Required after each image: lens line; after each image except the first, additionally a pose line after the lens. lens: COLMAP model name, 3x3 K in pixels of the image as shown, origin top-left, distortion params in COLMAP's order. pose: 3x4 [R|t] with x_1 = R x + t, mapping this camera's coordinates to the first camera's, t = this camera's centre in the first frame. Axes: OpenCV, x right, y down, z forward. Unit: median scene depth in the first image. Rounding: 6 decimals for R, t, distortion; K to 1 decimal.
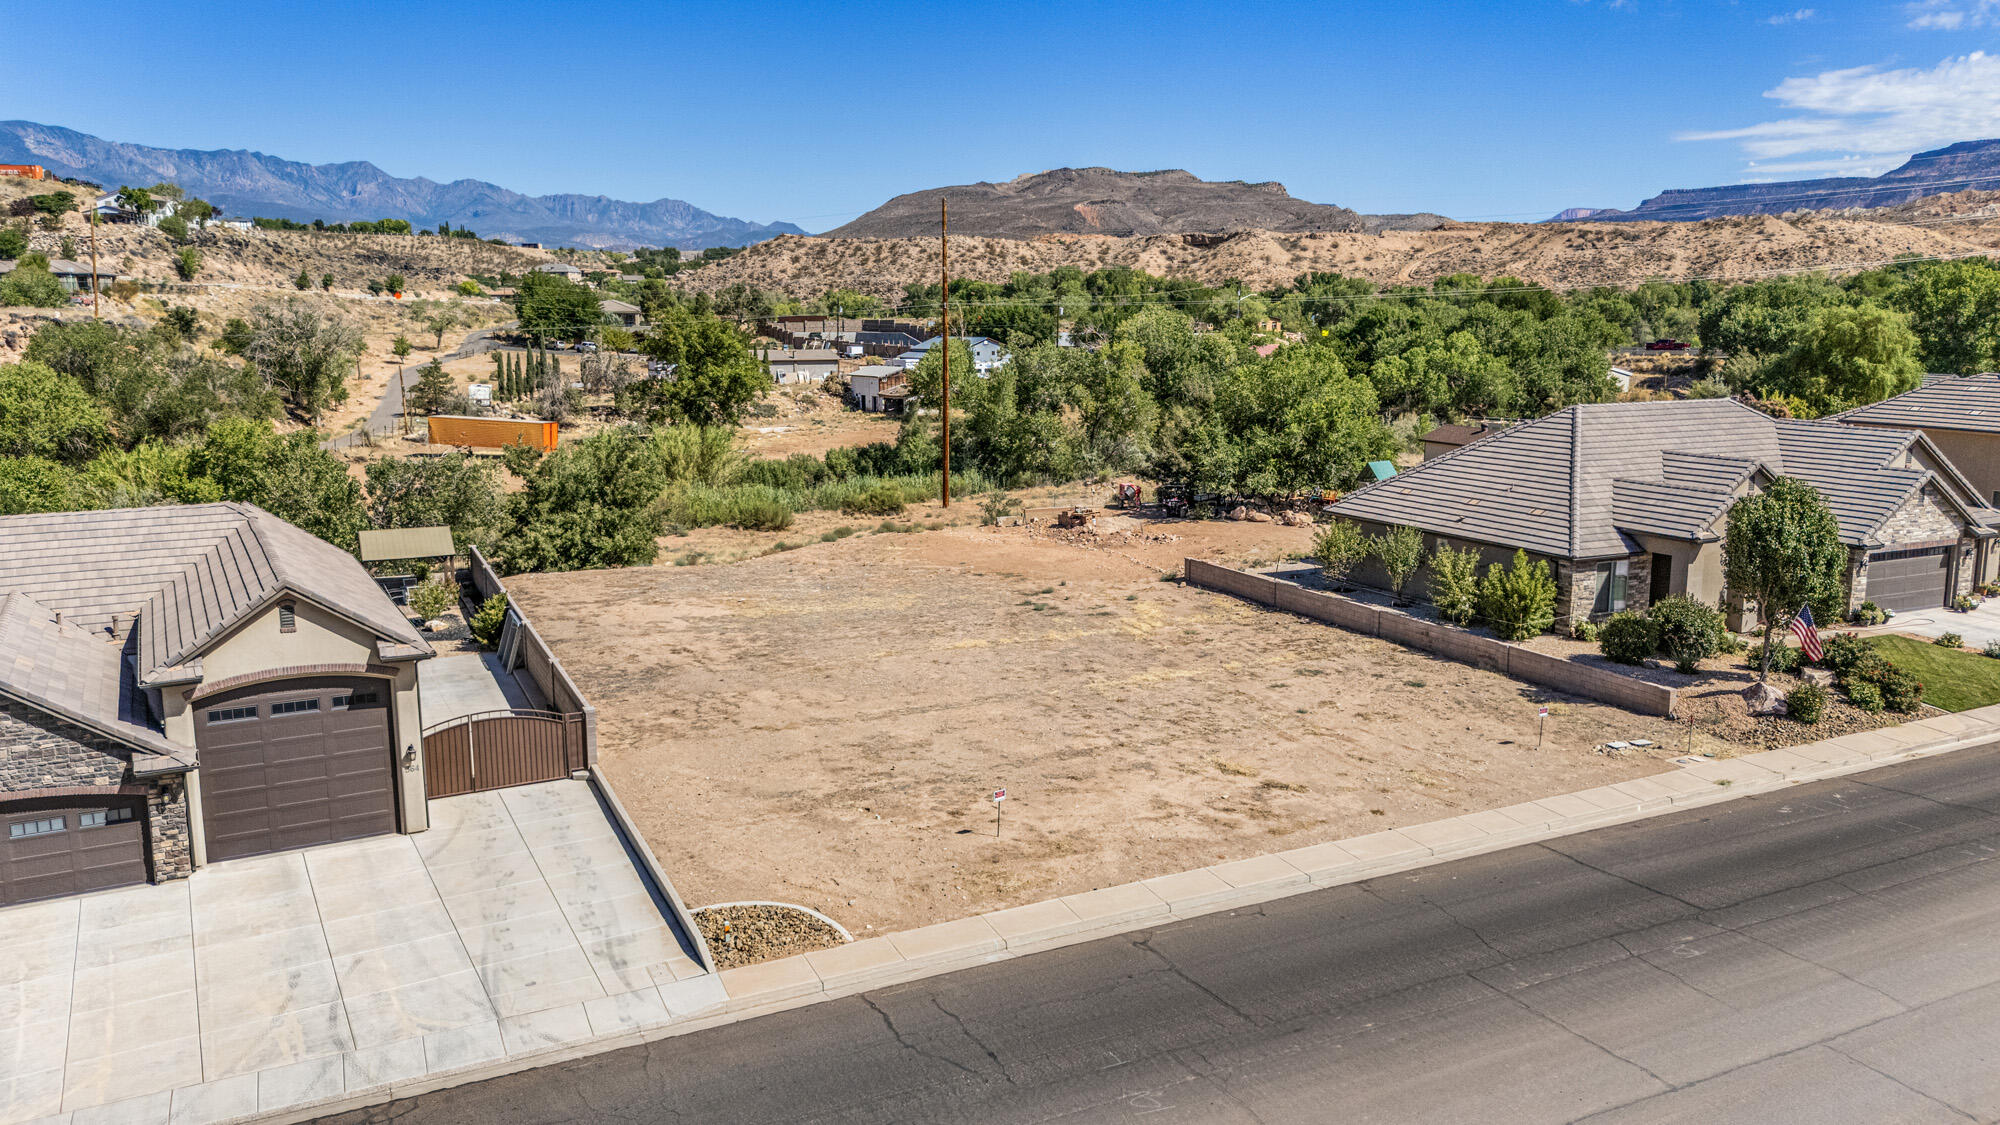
lens RADIAL K [[1475.0, 0, 1000.0], [0, 1475.0, 562.5], [0, 0, 1]] dist [0.078183, -0.094026]
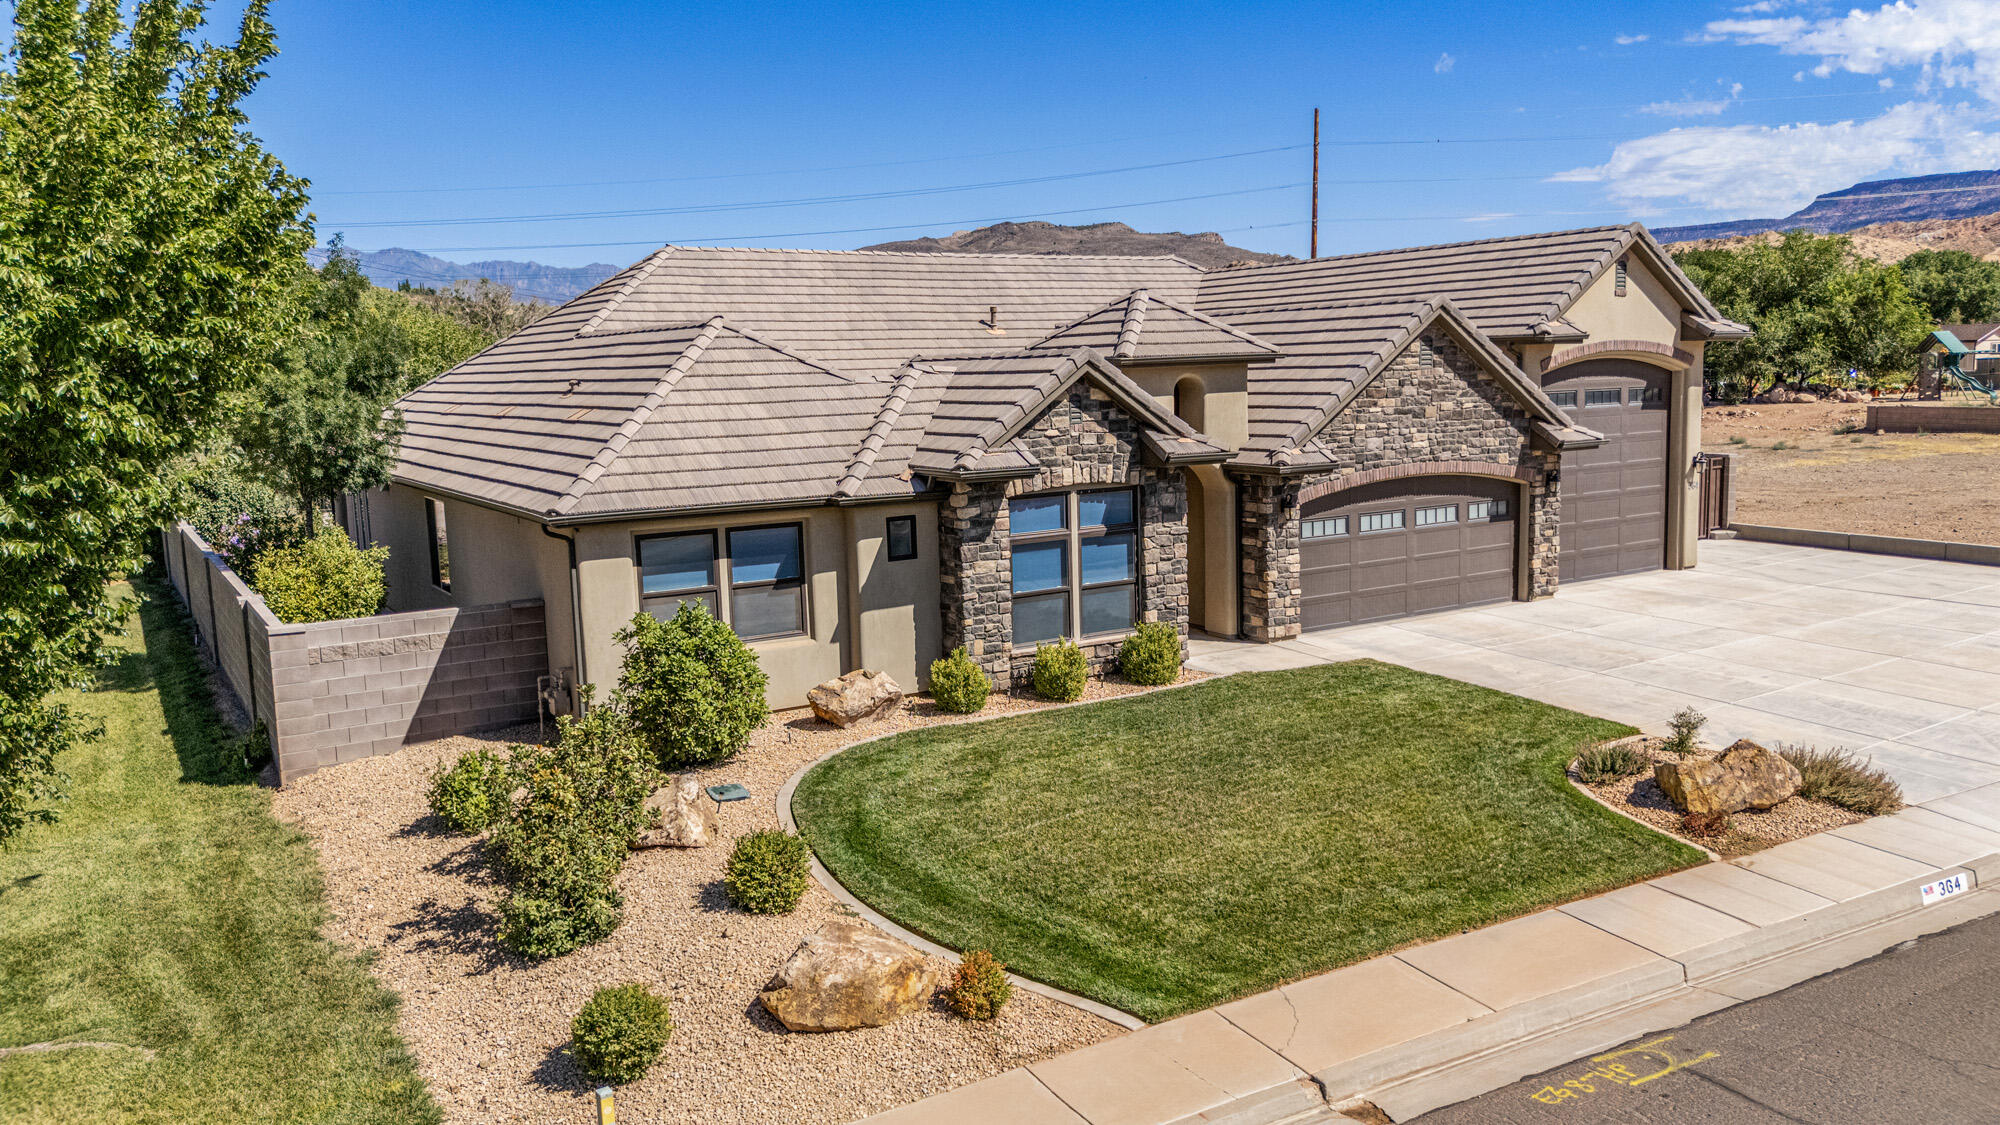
lens RADIAL K [[1475.0, 0, 1000.0], [0, 1475.0, 562.5], [0, 0, 1]] dist [0.078183, -0.094026]
pose [[0.998587, -0.029183, 0.044417, -0.690325], [0.030858, 0.998820, -0.037507, 0.169990], [-0.043270, 0.038825, 0.998309, 0.179039]]
